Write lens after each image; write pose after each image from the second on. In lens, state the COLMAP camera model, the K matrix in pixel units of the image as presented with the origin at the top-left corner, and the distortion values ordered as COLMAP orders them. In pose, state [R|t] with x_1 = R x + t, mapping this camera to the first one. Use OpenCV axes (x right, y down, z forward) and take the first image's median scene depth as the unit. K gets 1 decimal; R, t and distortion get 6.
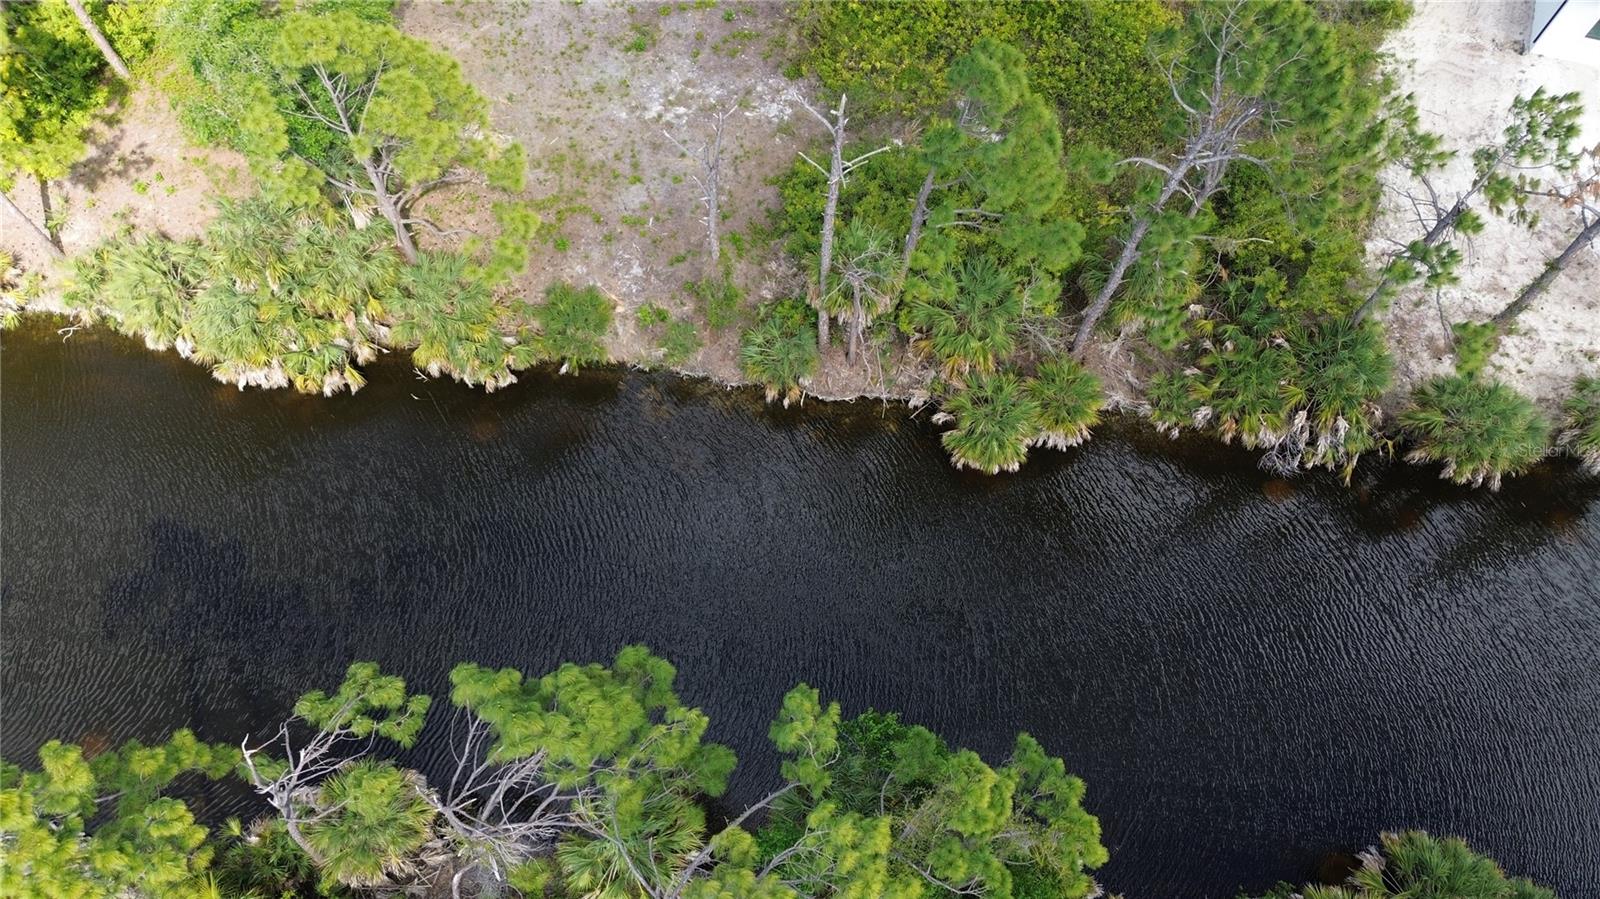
lens RADIAL K [[1126.3, 0, 797.7], [0, 1126.3, 456.7], [0, 0, 1]] dist [0.078465, -0.087565]
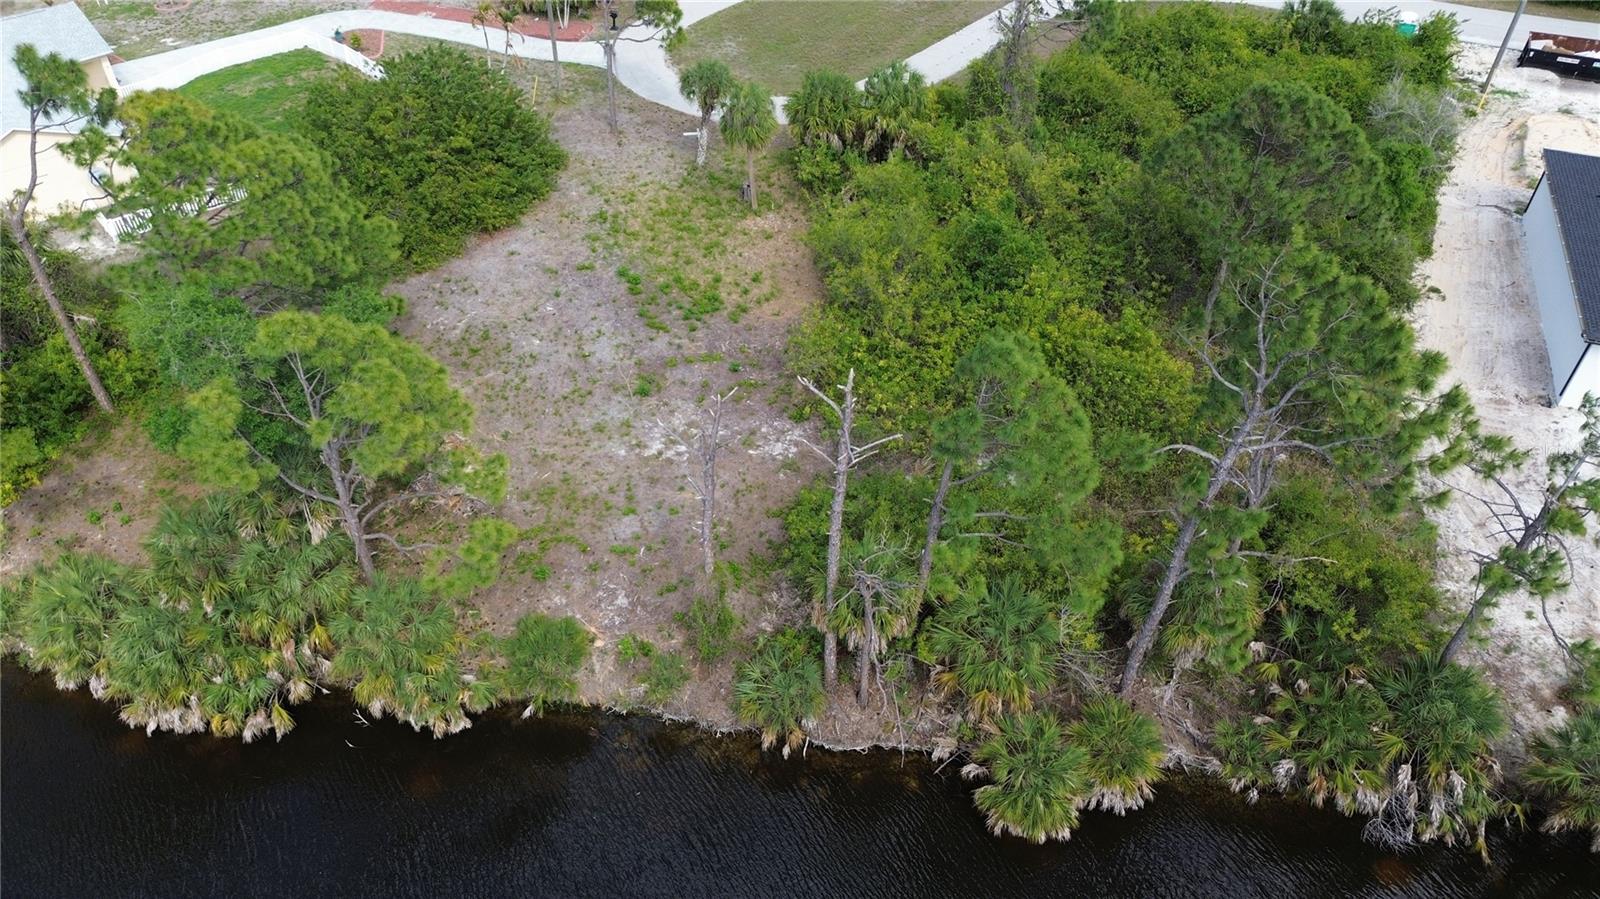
lens RADIAL K [[1126.3, 0, 797.7], [0, 1126.3, 449.7], [0, 0, 1]] dist [0.078465, -0.087565]
pose [[0.999942, 0.007639, -0.007655, 0.003153], [-0.009975, 0.924939, -0.379985, 0.066398], [0.004177, 0.380039, 0.924961, 0.130940]]
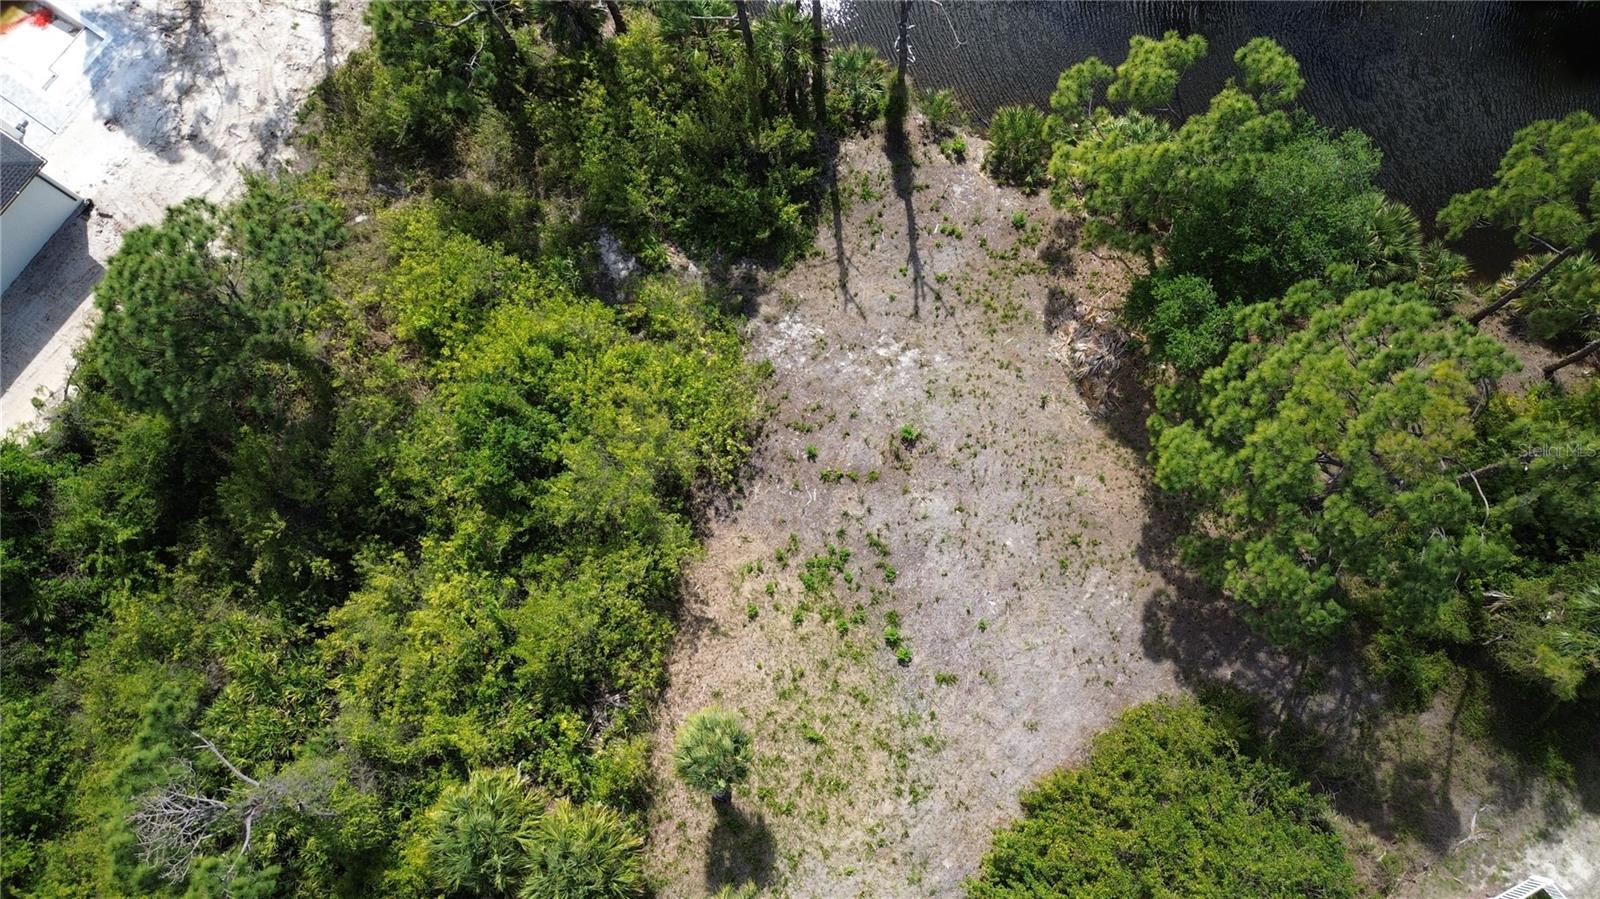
lens RADIAL K [[1126.3, 0, 785.7], [0, 1126.3, 456.0], [0, 0, 1]] dist [0.078465, -0.087565]
pose [[-0.966063, -0.247396, 0.074274, -0.132979], [0.241087, -0.760365, 0.603094, -1.156086], [-0.092728, 0.600533, 0.794205, 0.281850]]
